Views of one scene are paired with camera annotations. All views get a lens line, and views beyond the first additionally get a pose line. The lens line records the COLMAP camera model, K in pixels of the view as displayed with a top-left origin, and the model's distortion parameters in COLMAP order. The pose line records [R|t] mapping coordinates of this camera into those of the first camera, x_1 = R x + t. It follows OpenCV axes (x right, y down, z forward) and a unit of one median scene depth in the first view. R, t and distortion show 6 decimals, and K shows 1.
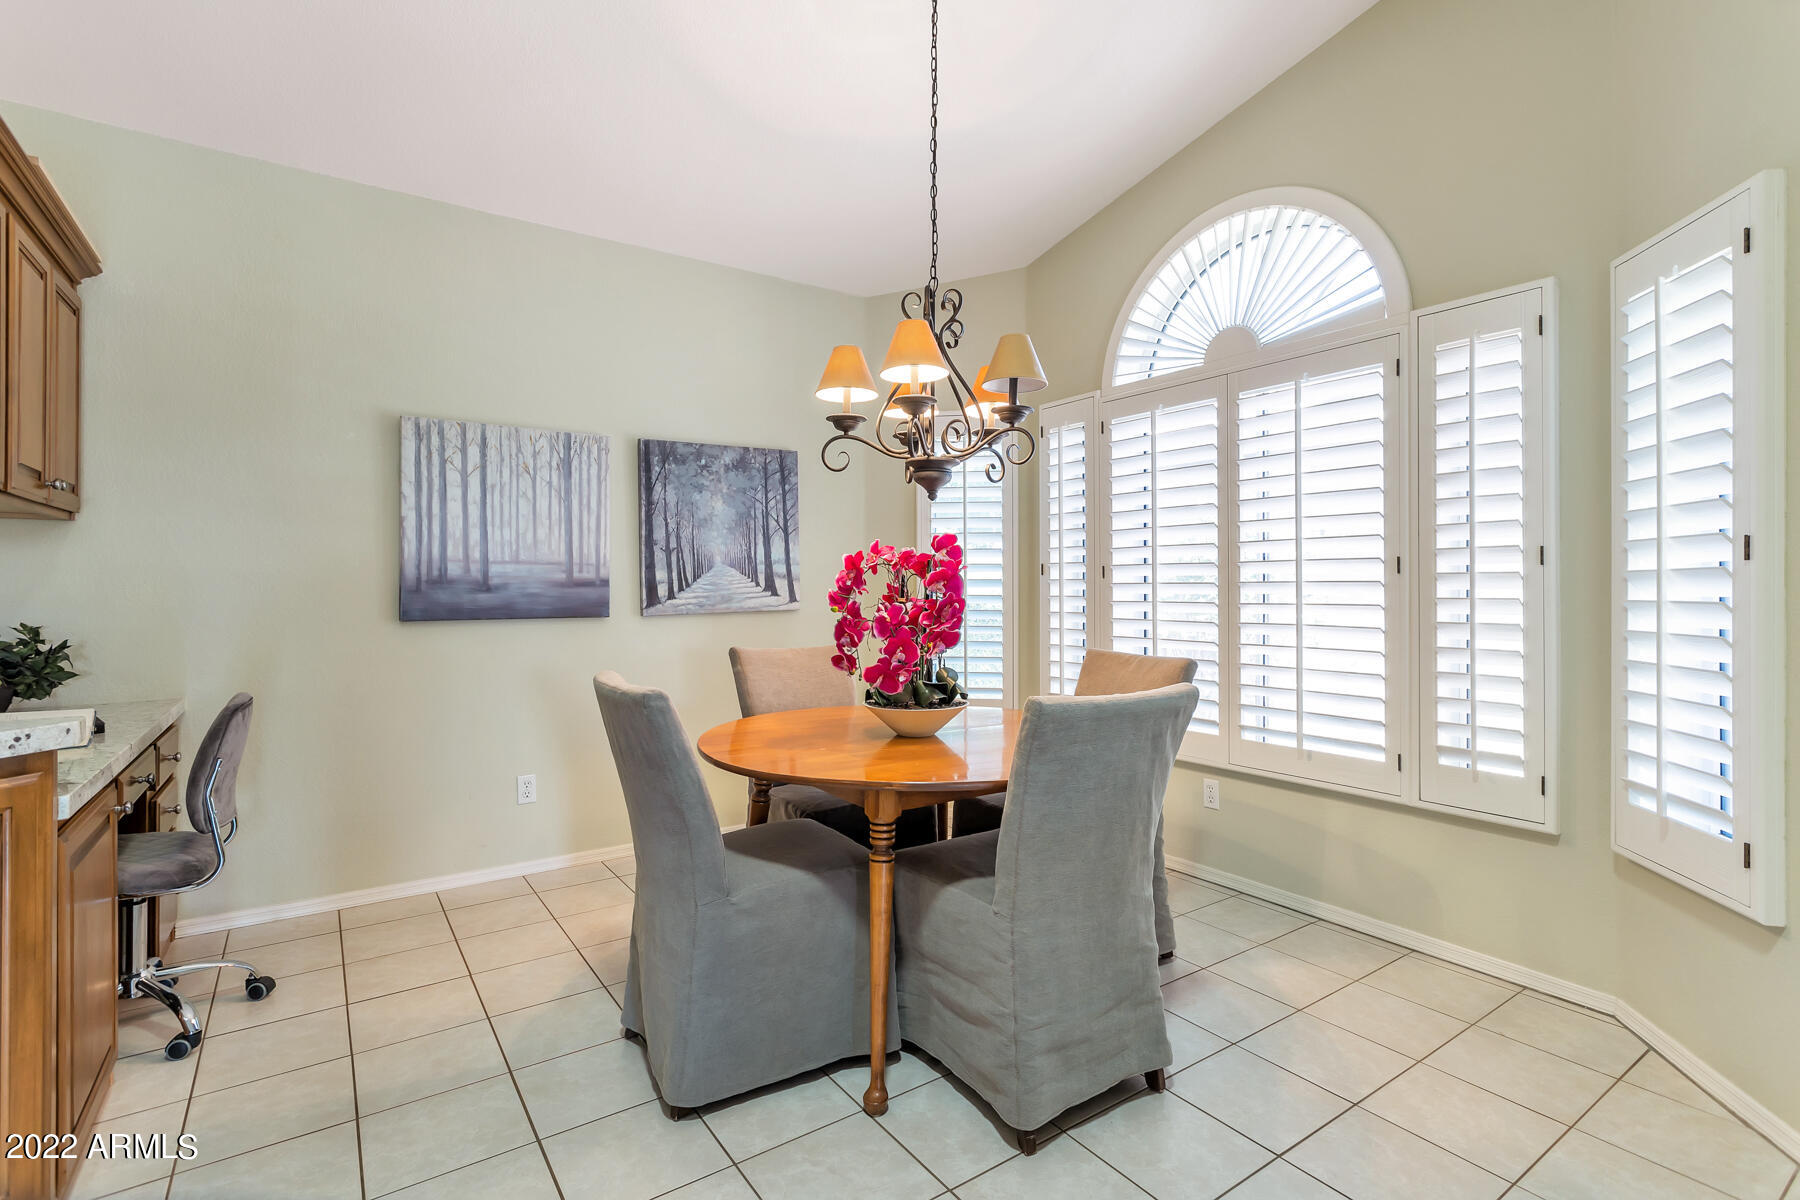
lens RADIAL K [[848.1, 0, 922.9], [0, 848.1, 586.8], [0, 0, 1]] dist [0.000014, 0.000036]
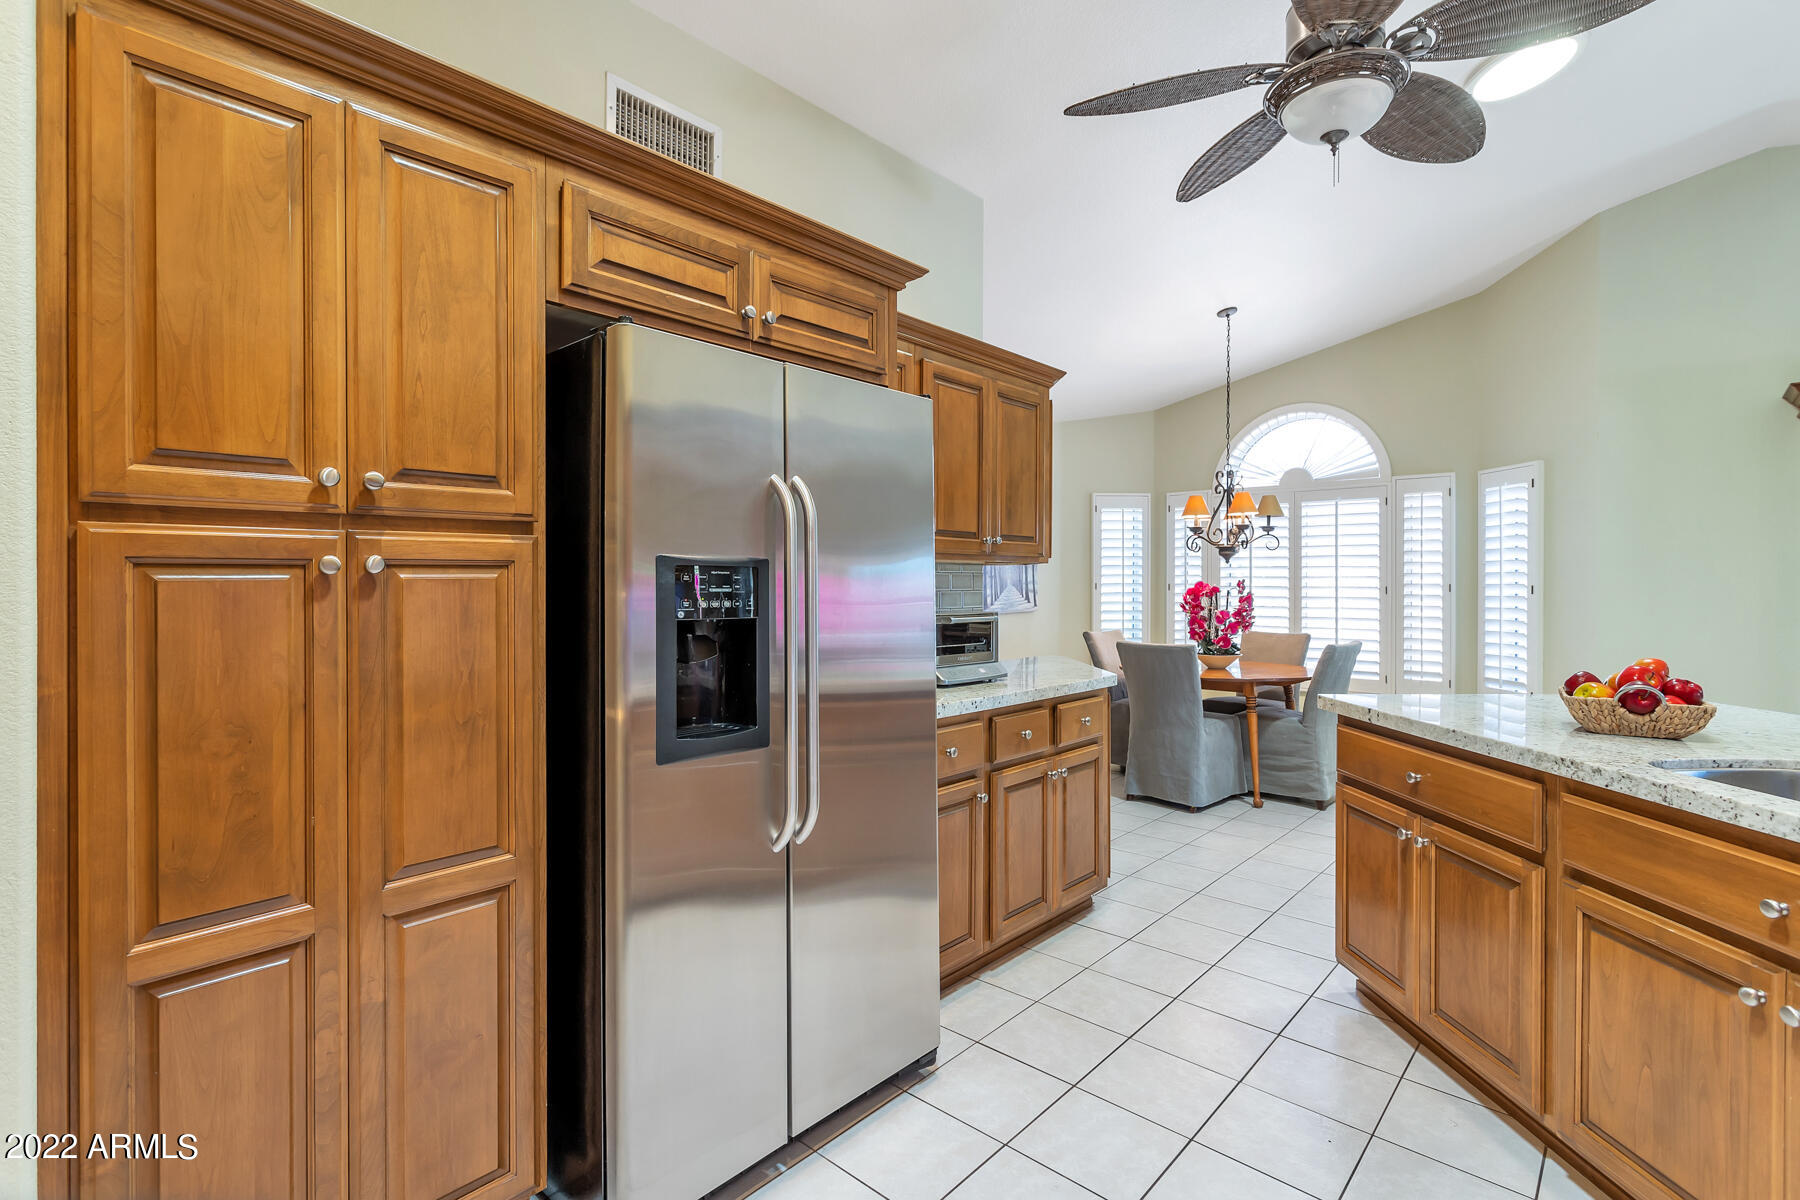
lens RADIAL K [[848.1, 0, 916.8], [0, 848.1, 586.7], [0, 0, 1]] dist [0.000014, 0.000036]
pose [[0.973816, 0.001028, 0.227334, -0.985416], [-0.002644, 0.999973, 0.006801, -0.040998], [-0.227321, -0.007224, 0.973793, -0.762138]]
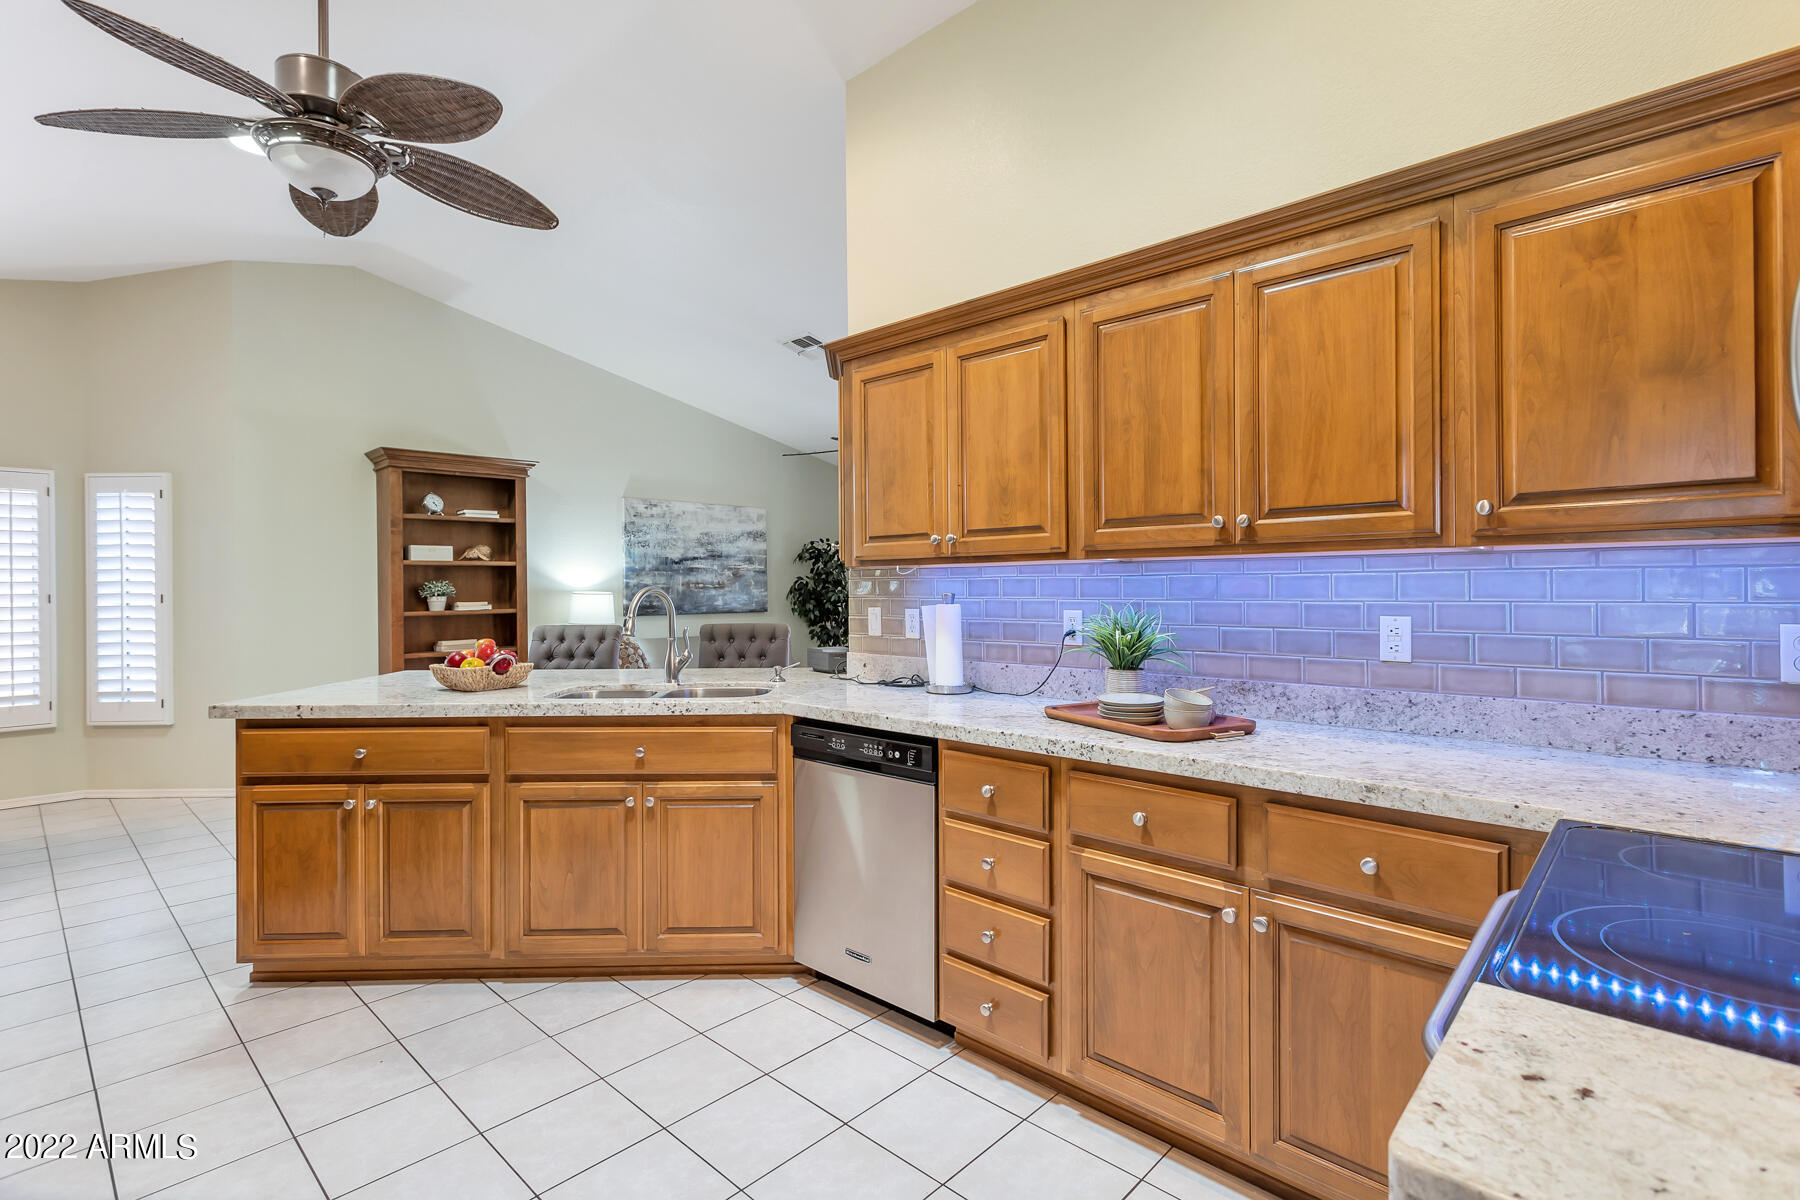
lens RADIAL K [[848.1, 0, 886.2], [0, 848.1, 585.7], [0, 0, 1]] dist [0.000014, 0.000036]
pose [[-0.194722, 0.002111, 0.980856, -1.375461], [0.006176, 0.999980, -0.000926, -0.042169], [-0.980839, 0.005878, -0.194731, -0.508439]]
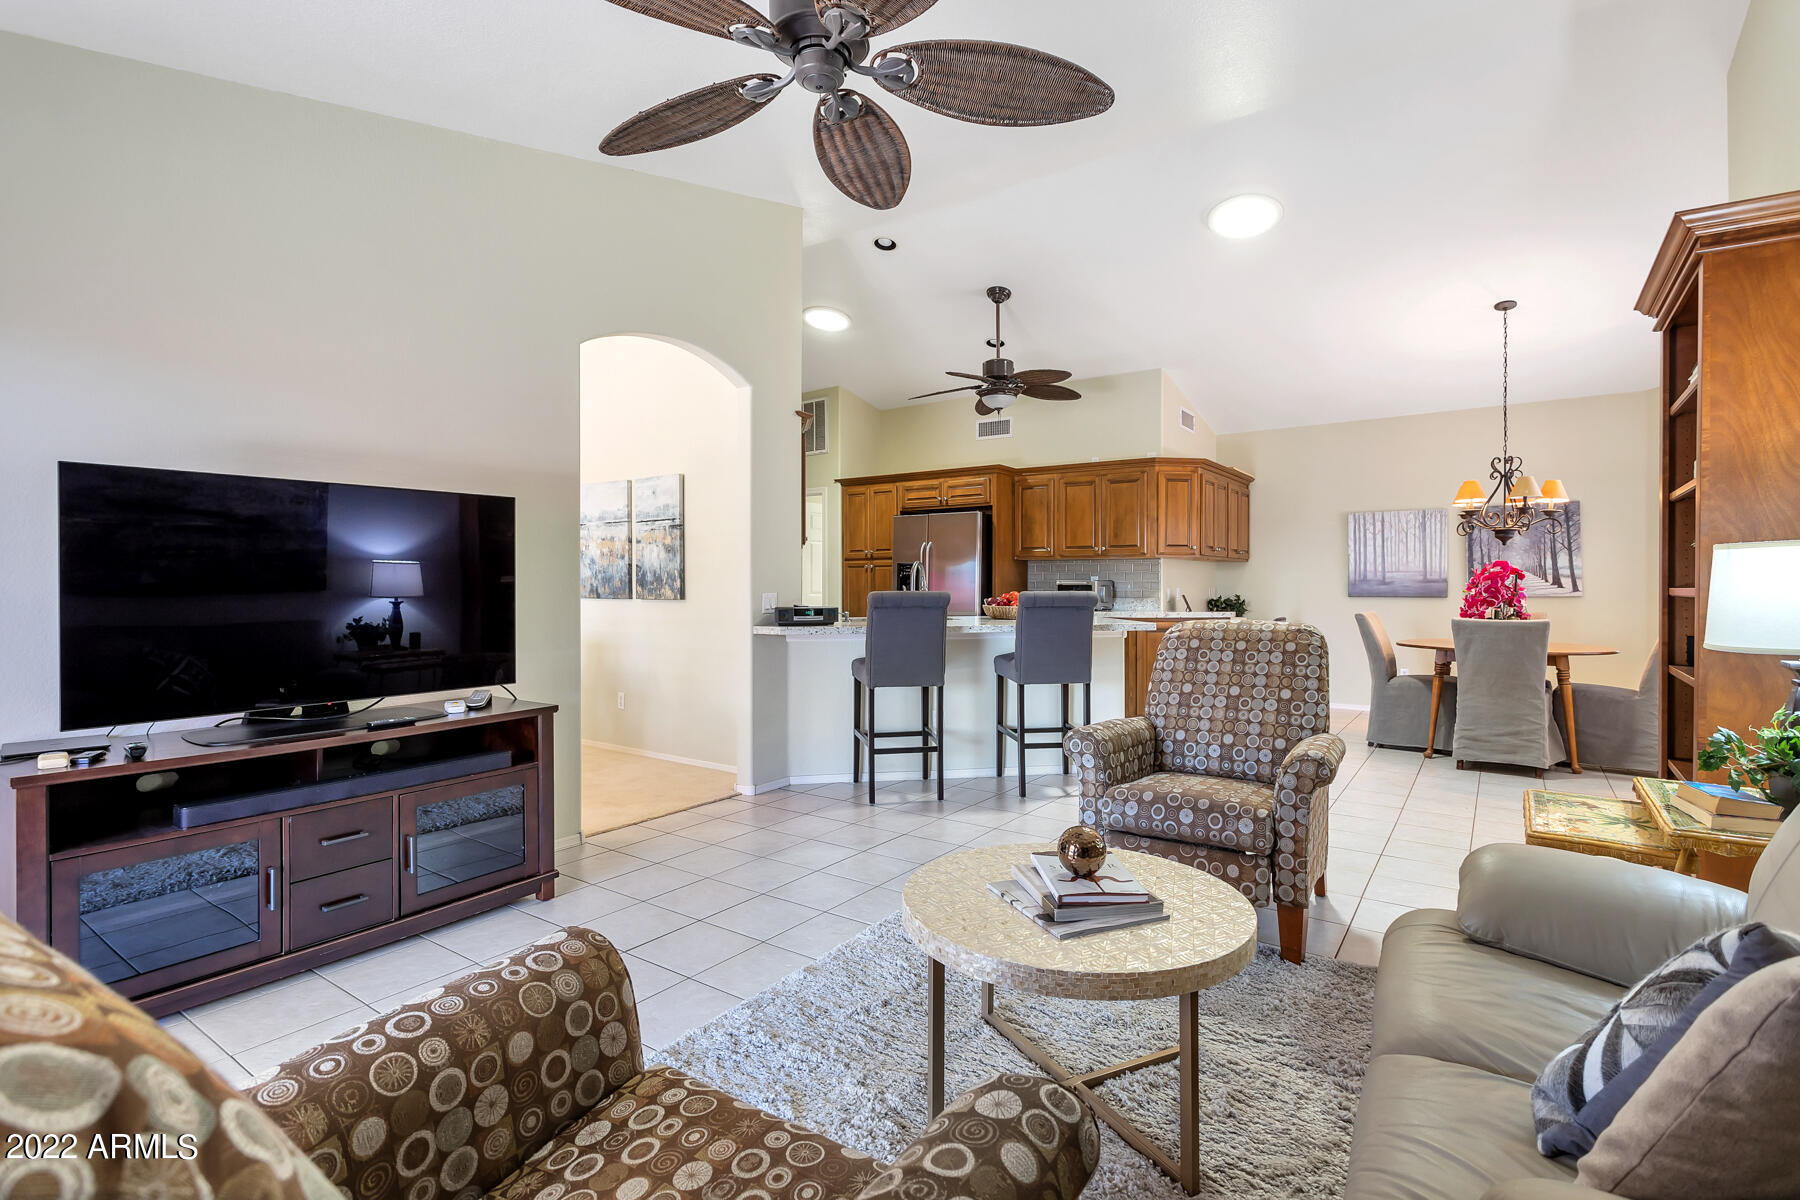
lens RADIAL K [[848.1, 0, 892.4], [0, 848.1, 587.7], [0, 0, 1]] dist [0.000014, 0.000036]
pose [[0.332370, 0.004234, -0.943140, 1.236788], [0.003482, 0.999978, 0.005716, -0.005139], [0.943143, -0.005184, 0.332348, -1.036735]]
